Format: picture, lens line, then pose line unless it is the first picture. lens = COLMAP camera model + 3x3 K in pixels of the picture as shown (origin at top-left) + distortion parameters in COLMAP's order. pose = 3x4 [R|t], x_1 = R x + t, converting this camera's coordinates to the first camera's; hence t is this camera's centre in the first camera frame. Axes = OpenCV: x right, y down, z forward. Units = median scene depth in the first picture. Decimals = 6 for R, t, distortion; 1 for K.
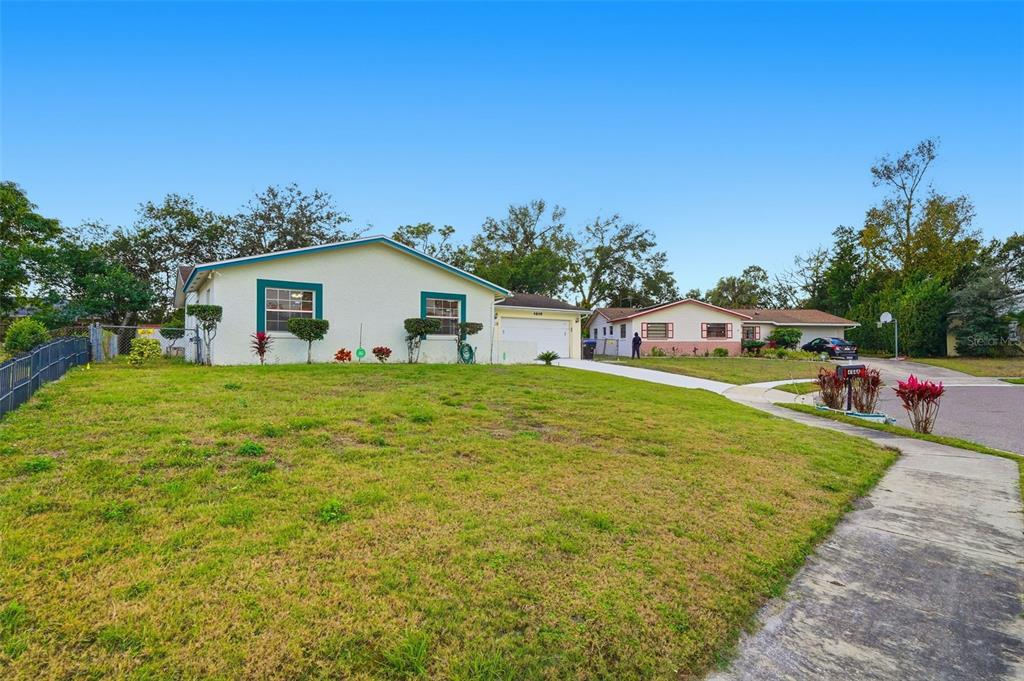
lens RADIAL K [[499.0, 0, 512.0], [0, 499.0, 340.5], [0, 0, 1]] dist [-0.002823, 0.010006]
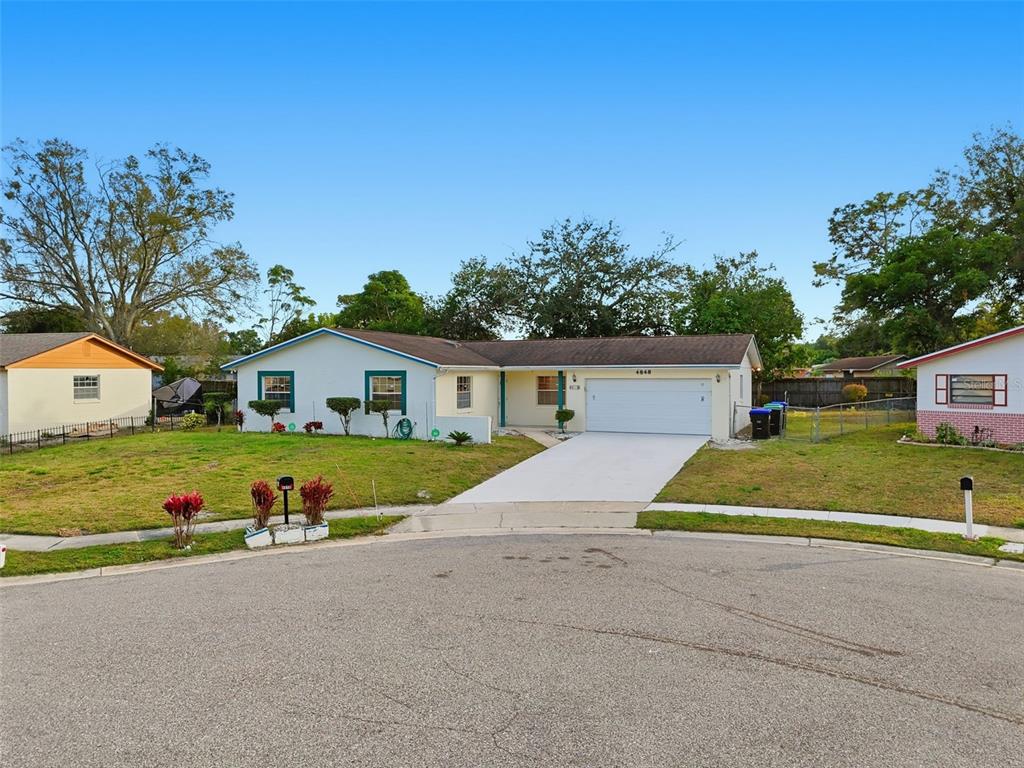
lens RADIAL K [[752.7, 0, 510.2], [0, 752.7, 386.1], [0, 0, 1]] dist [0.071843, -0.066963]
pose [[0.508068, 0.012486, -0.861227, 1.369312], [0.016543, 0.999569, 0.024251, -0.095769], [0.861158, -0.026569, 0.507642, 0.412180]]
